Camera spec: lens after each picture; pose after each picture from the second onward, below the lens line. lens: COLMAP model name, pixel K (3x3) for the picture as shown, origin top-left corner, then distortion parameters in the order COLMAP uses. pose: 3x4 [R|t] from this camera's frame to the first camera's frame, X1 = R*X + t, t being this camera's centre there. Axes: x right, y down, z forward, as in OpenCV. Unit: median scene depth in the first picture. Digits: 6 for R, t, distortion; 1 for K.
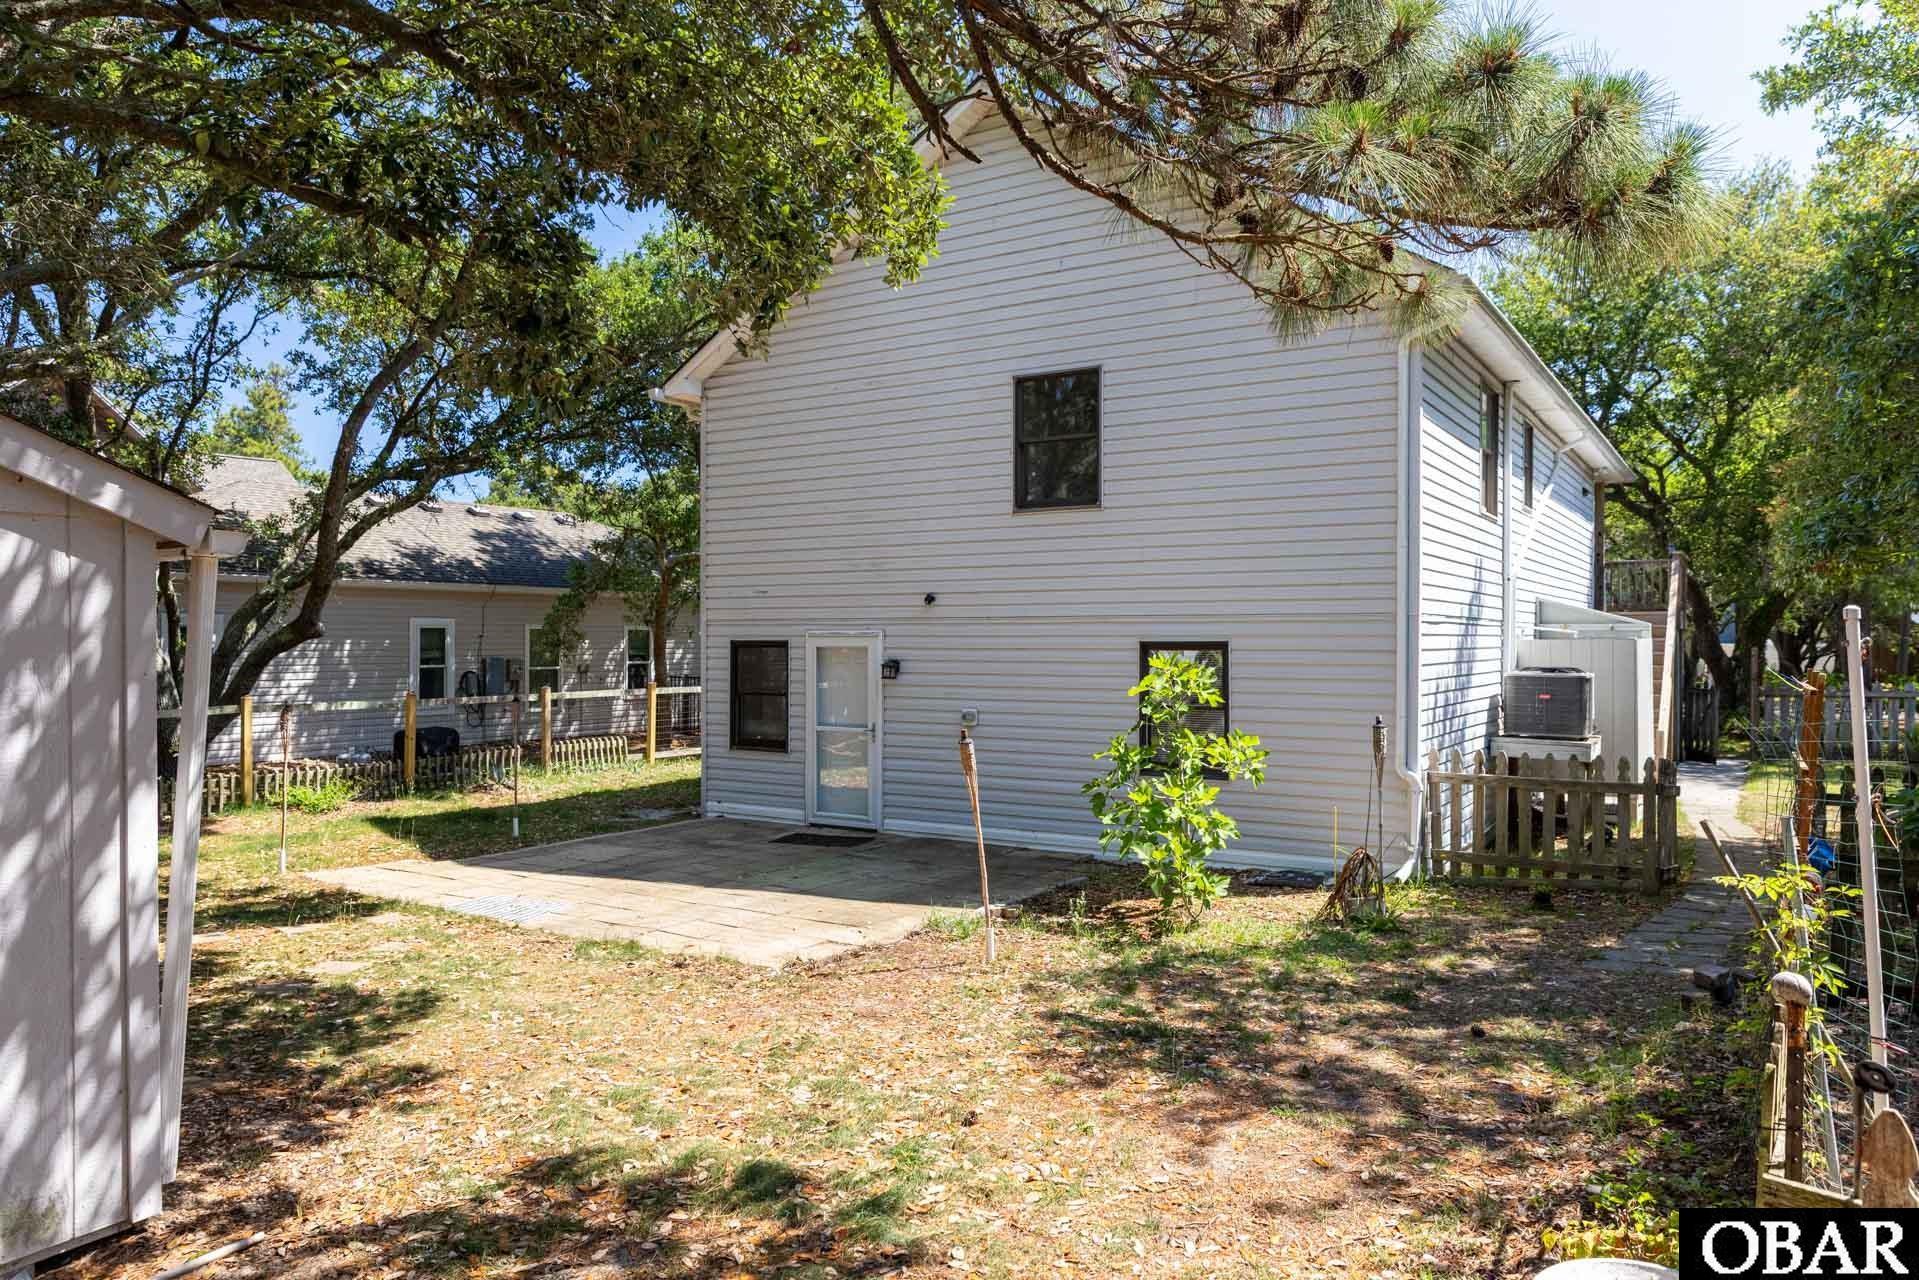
lens RADIAL K [[1263.3, 0, 956.2], [0, 1263.3, 635.2], [0, 0, 1]] dist [0.011433, 0.000734]
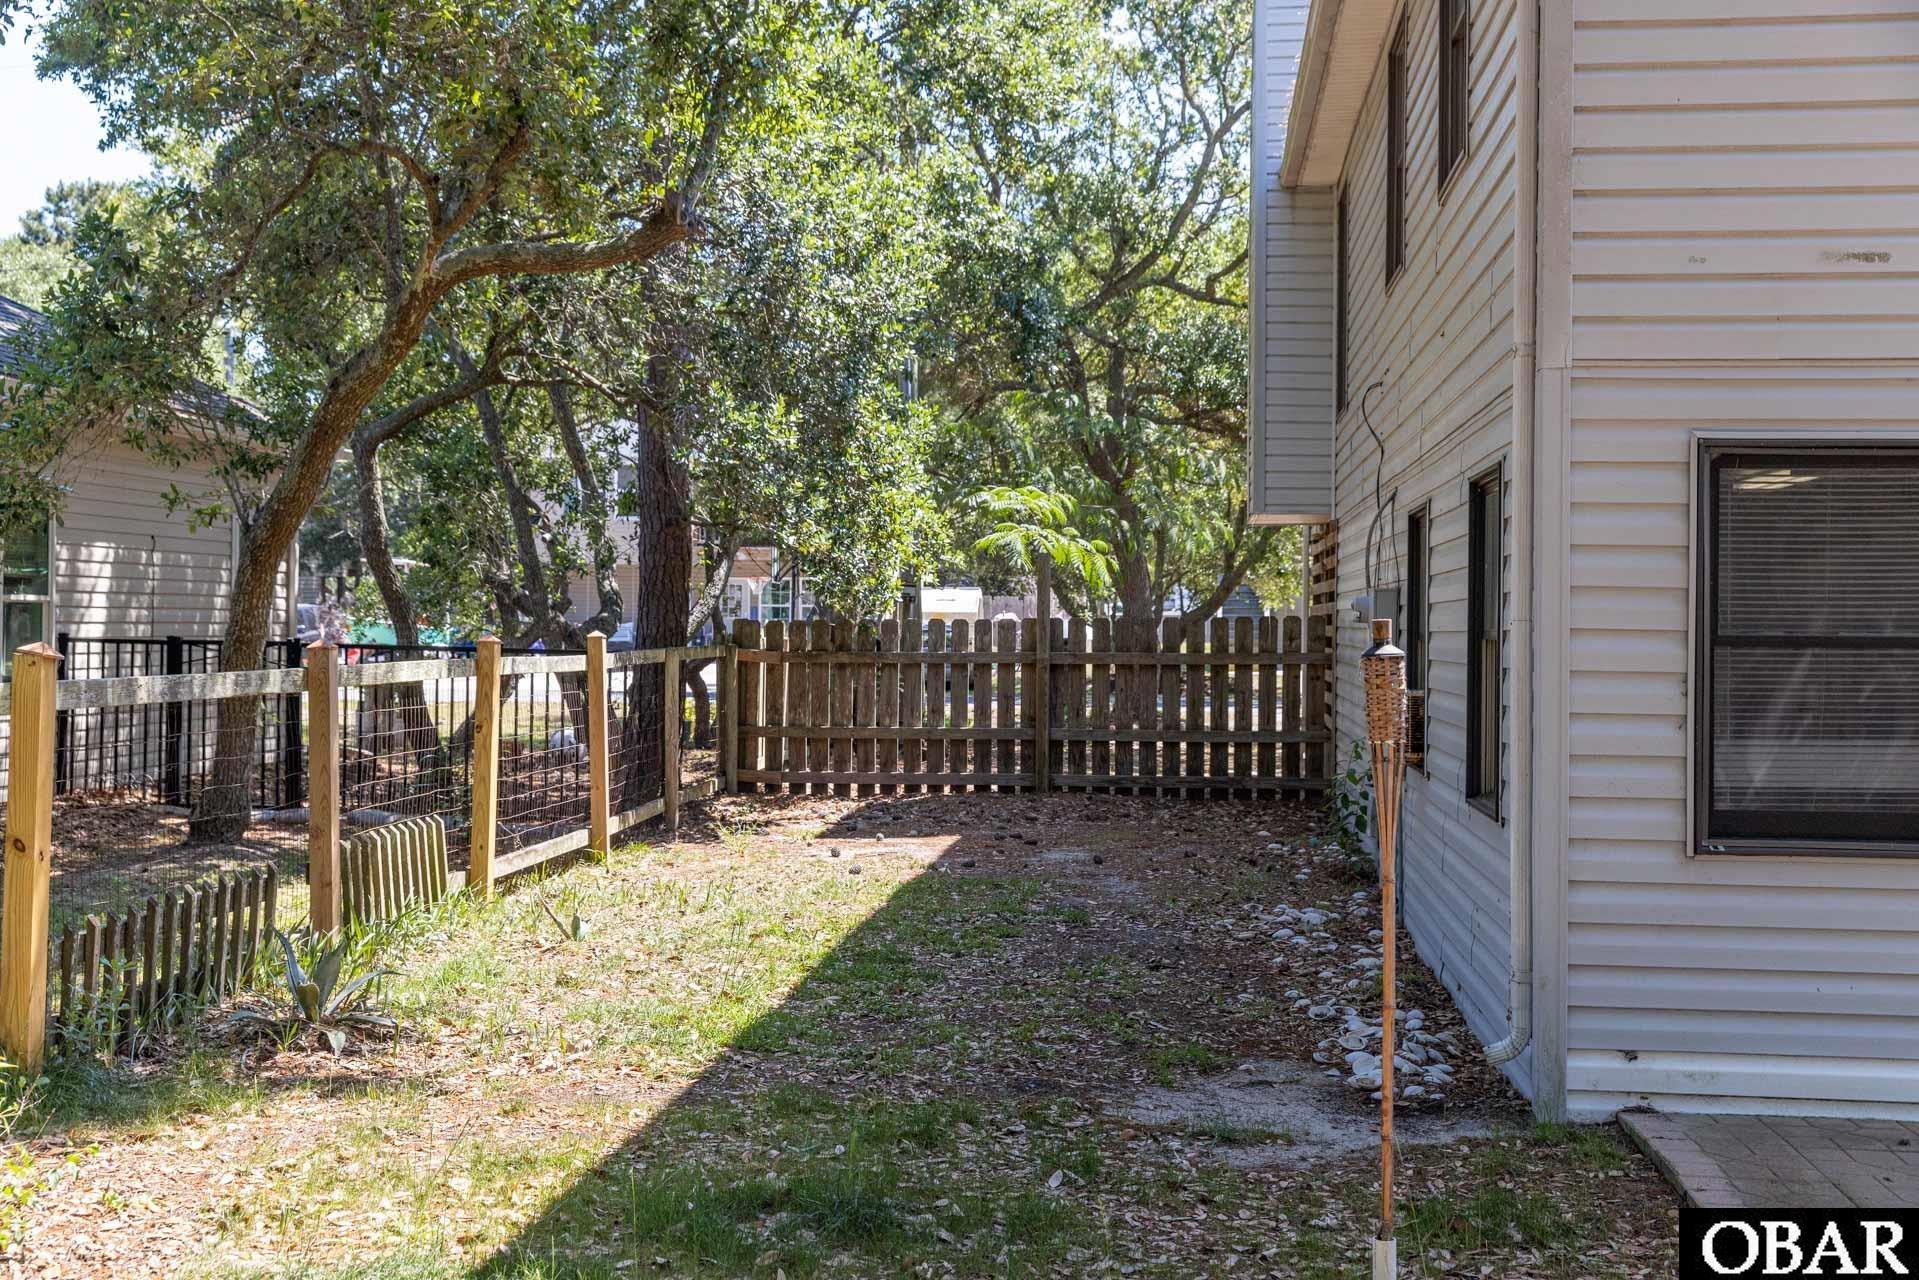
lens RADIAL K [[2218.5, 0, 955.8], [0, 2218.5, 621.1], [0, 0, 1]] dist [0.037324, 0.000000]
pose [[0.902850, 0.007805, 0.429885, -0.528647], [-0.009640, 0.999951, 0.002089, 0.043218], [-0.429848, -0.006030, 0.902881, 0.660799]]
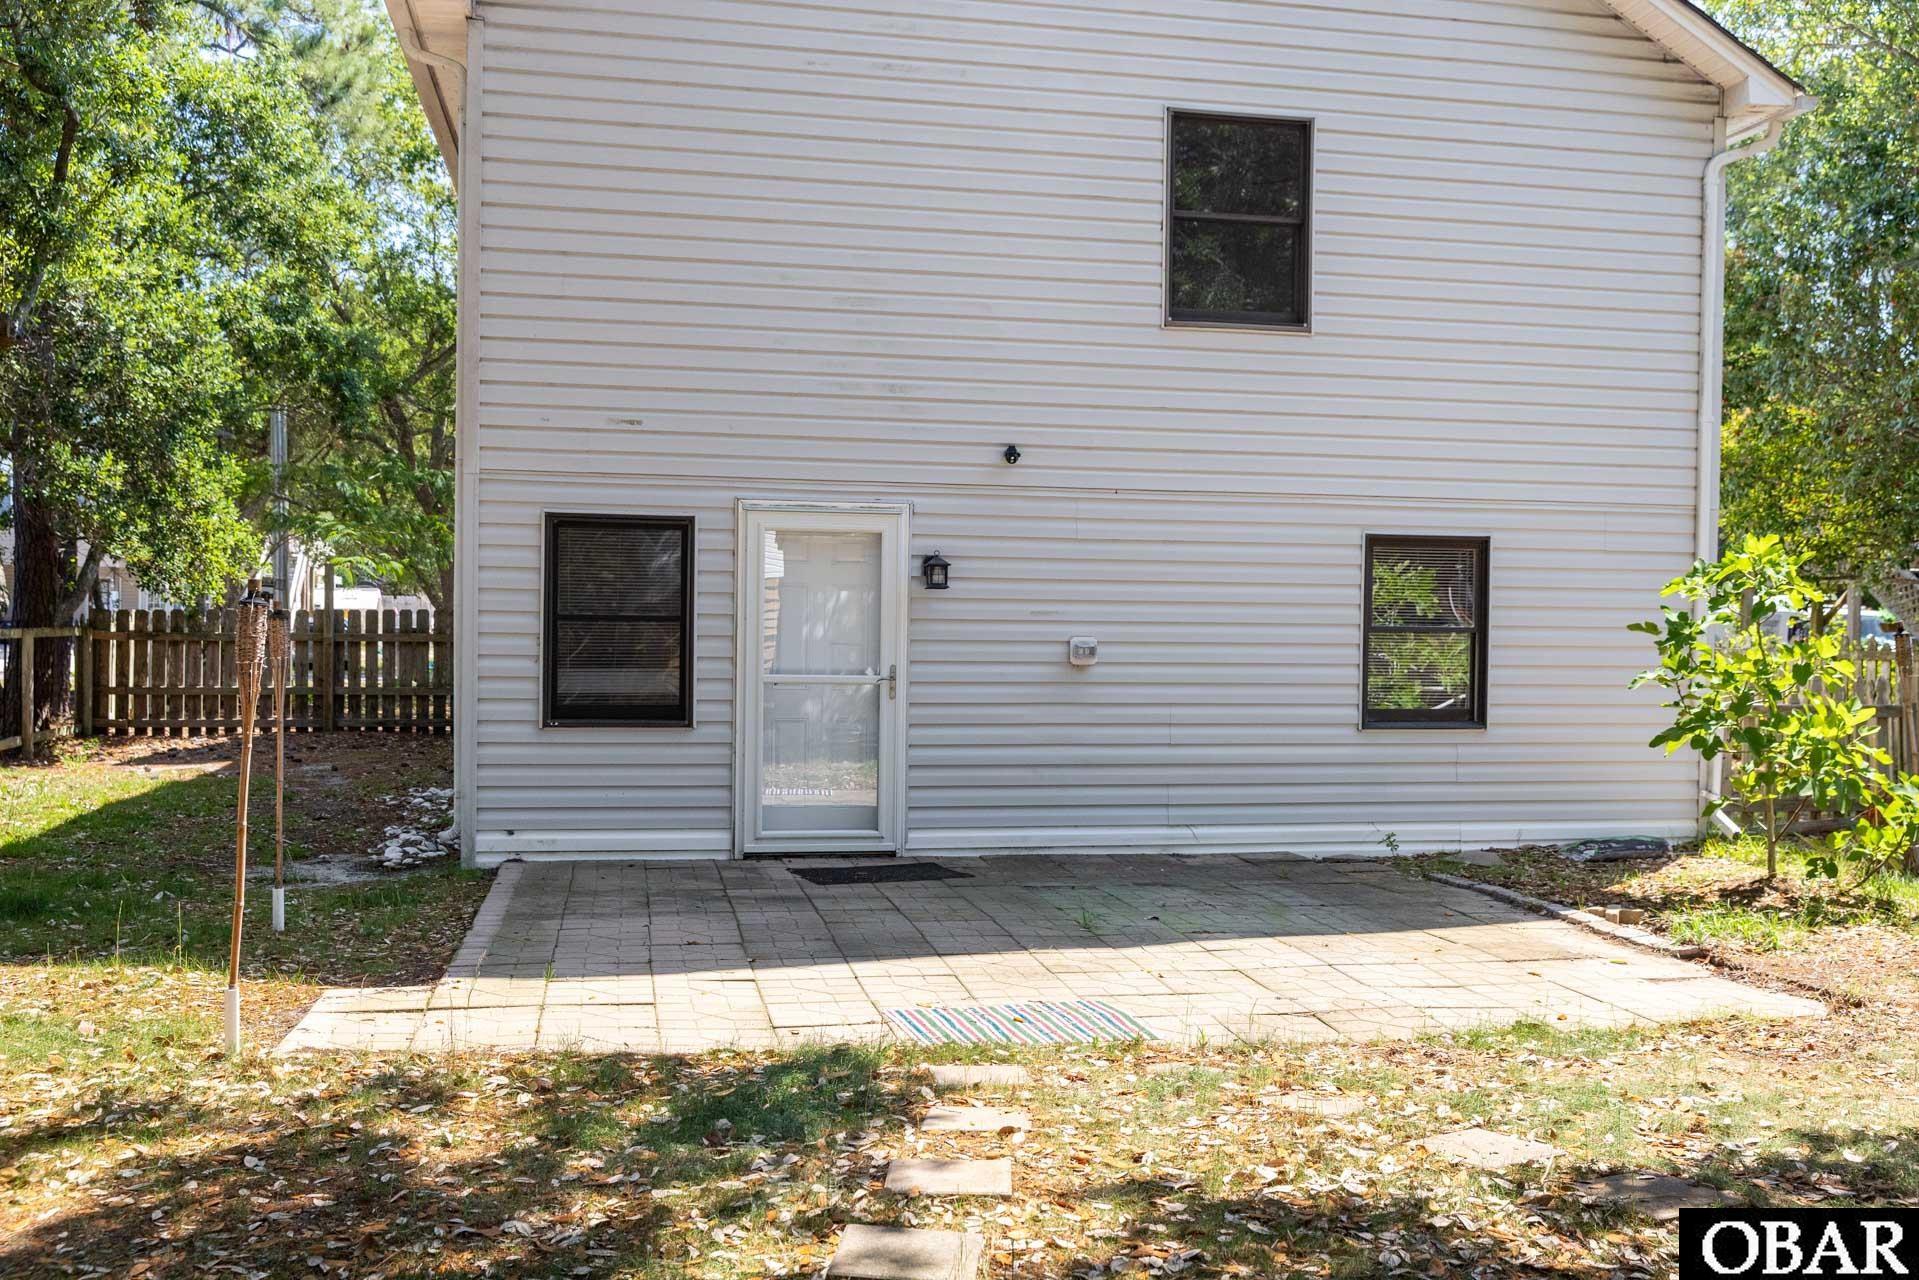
lens RADIAL K [[1777.6, 0, 975.8], [0, 1777.6, 636.2], [0, 0, 1]] dist [0.017192, 0.000000]
pose [[0.723942, 0.005129, 0.689841, -0.559029], [-0.014602, 0.999862, 0.007890, 0.046521], [-0.689706, -0.015785, 0.723918, 0.369024]]
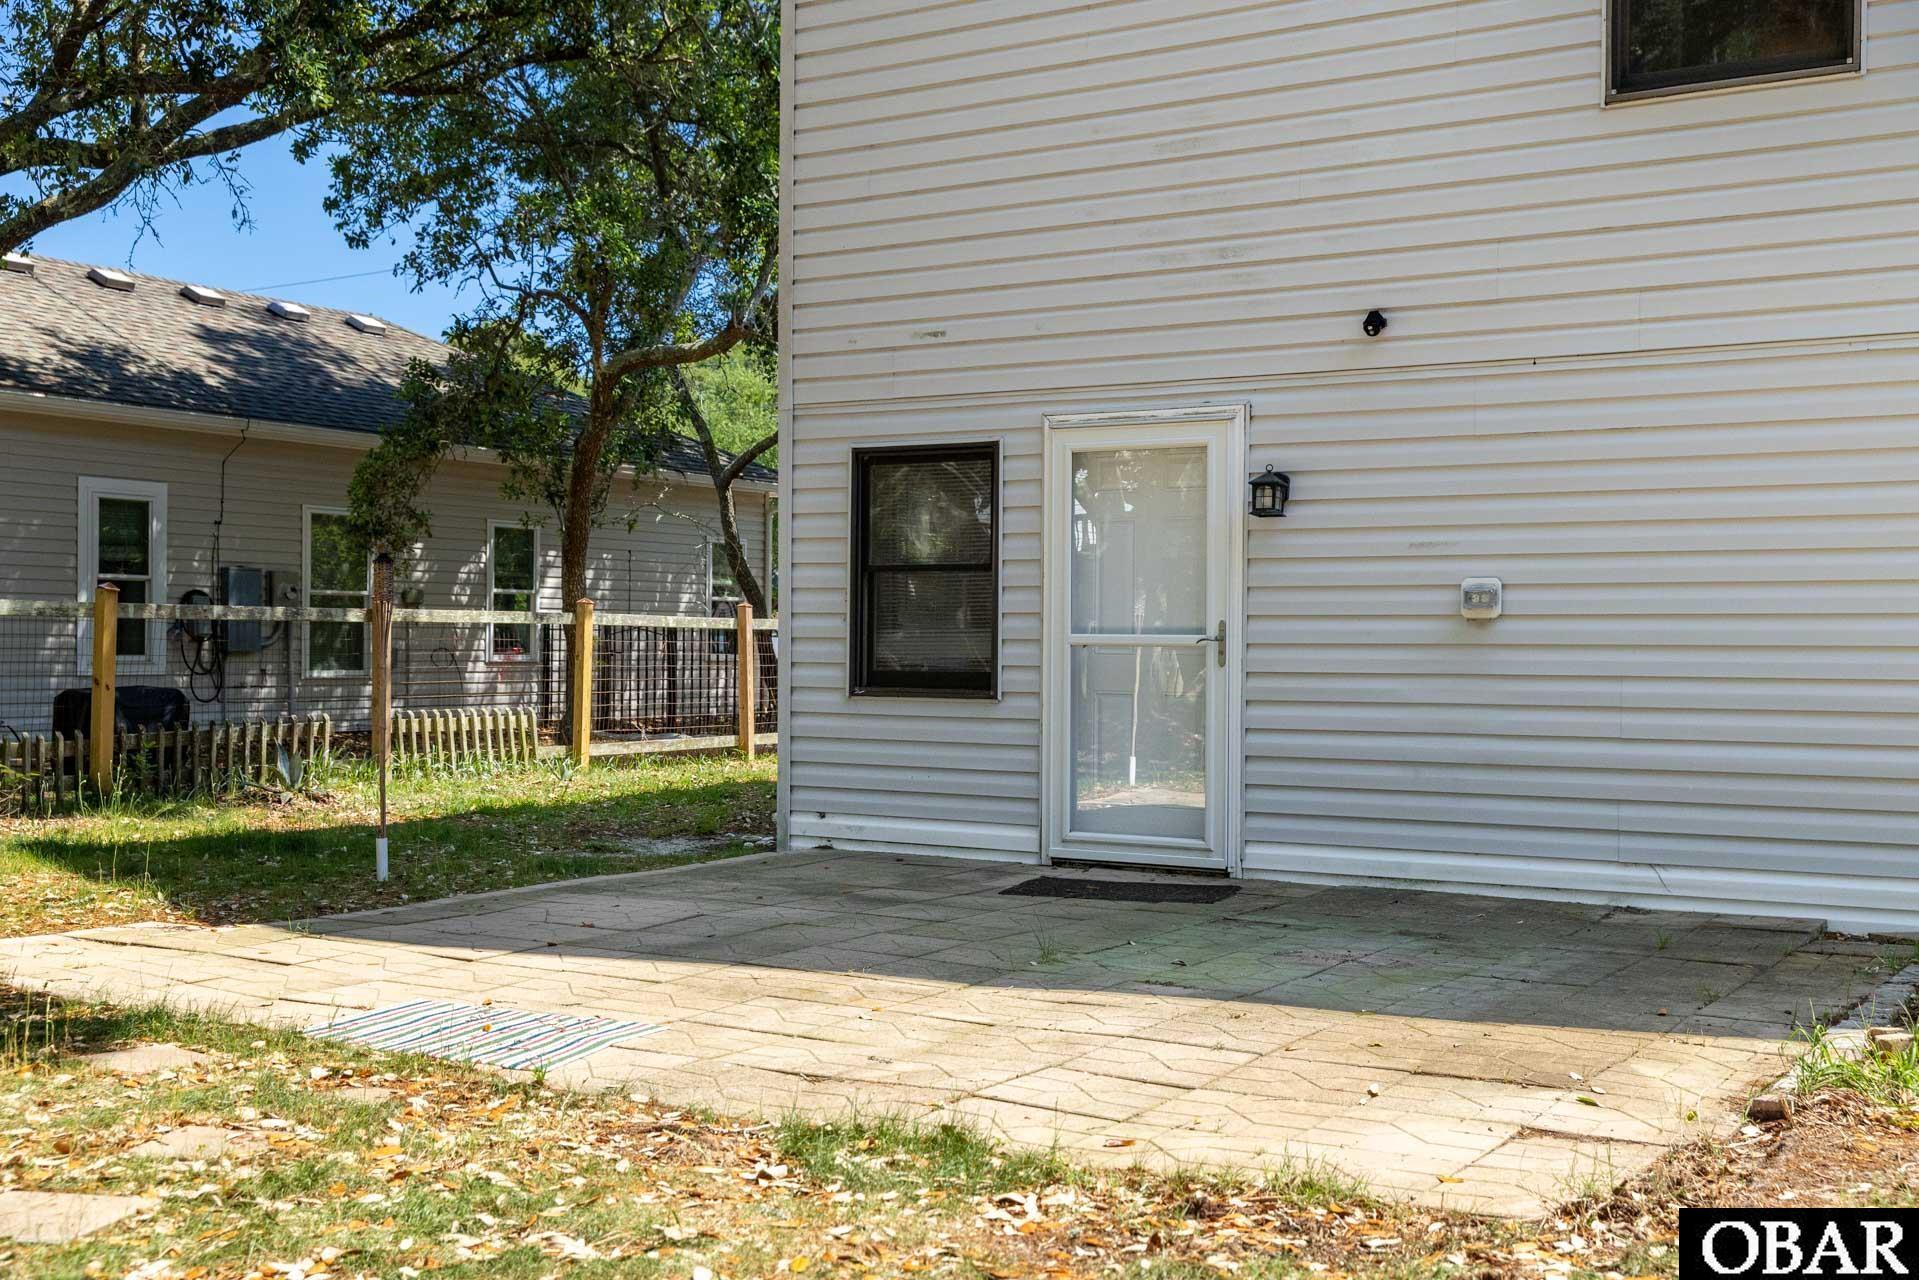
lens RADIAL K [[2045.2, 0, 966.7], [0, 2045.2, 642.8], [0, 0, 1]] dist [0.008157, 0.000000]
pose [[0.999666, 0.007100, 0.024861, -0.159266], [-0.007187, 0.999968, 0.003444, 0.070607], [-0.024835, -0.003622, 0.999685, 0.290553]]
